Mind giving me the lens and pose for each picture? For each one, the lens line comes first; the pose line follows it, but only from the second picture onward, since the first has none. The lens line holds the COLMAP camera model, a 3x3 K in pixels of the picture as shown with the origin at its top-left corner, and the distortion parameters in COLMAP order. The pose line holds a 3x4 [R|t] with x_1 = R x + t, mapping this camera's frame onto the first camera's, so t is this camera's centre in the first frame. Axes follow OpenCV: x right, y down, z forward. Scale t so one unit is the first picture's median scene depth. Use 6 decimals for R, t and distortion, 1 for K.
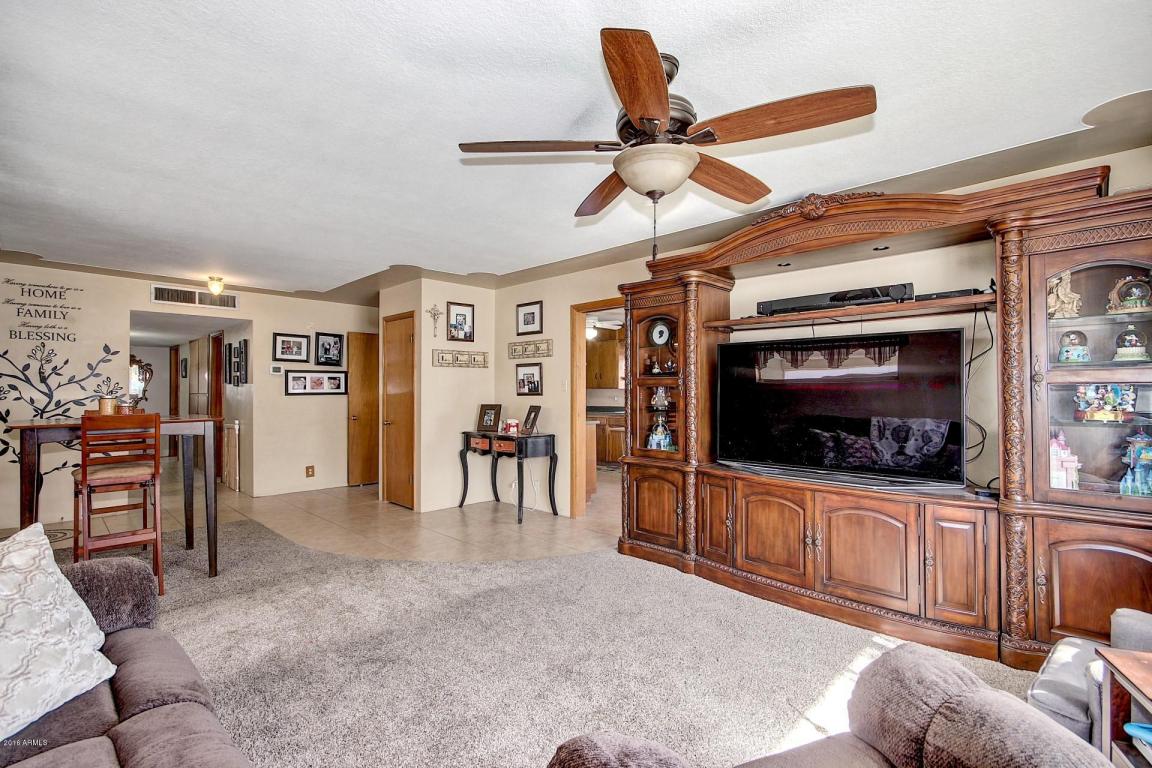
lens RADIAL K [[530.1, 0, 581.4], [0, 530.1, 386.9], [0, 0, 1]] dist [-0.001712, -0.001929]
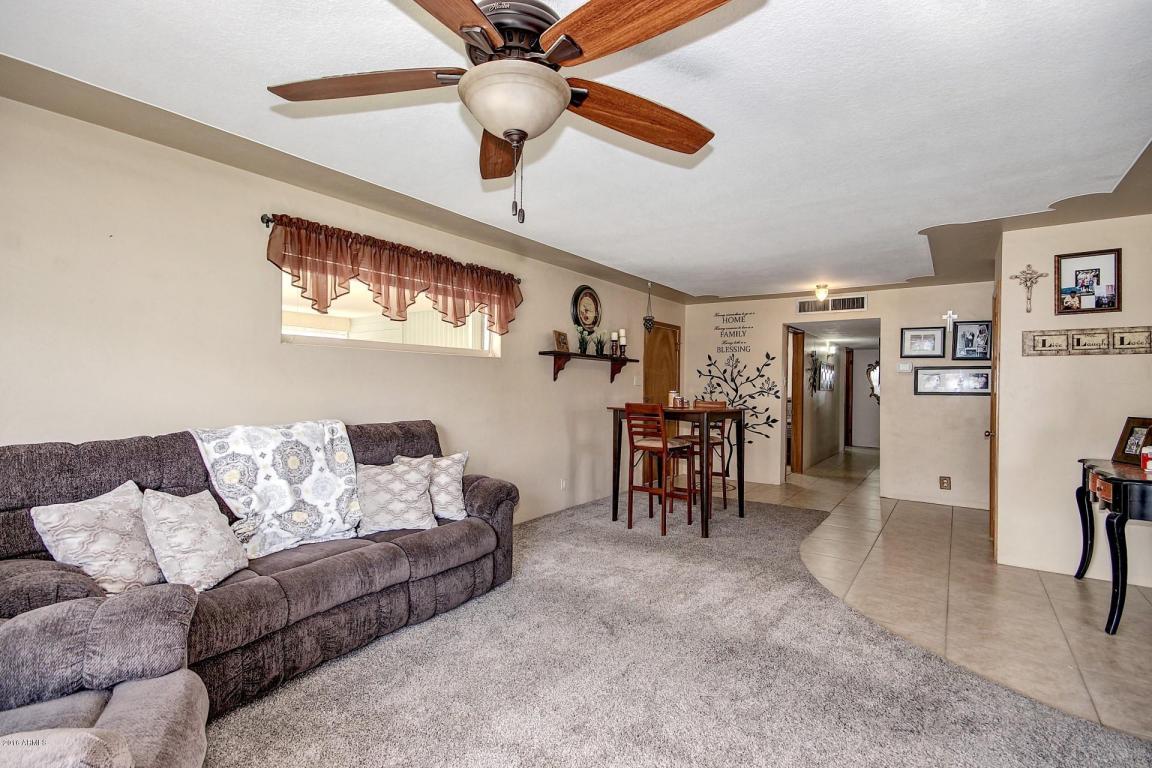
lens RADIAL K [[530.1, 0, 578.6], [0, 530.1, 383.4], [0, 0, 1]] dist [-0.001712, -0.001929]
pose [[0.148656, -0.000257, -0.988889, 0.315294], [-0.003569, 0.999993, -0.000797, -0.000804], [0.988883, 0.003648, 0.148654, 0.336850]]
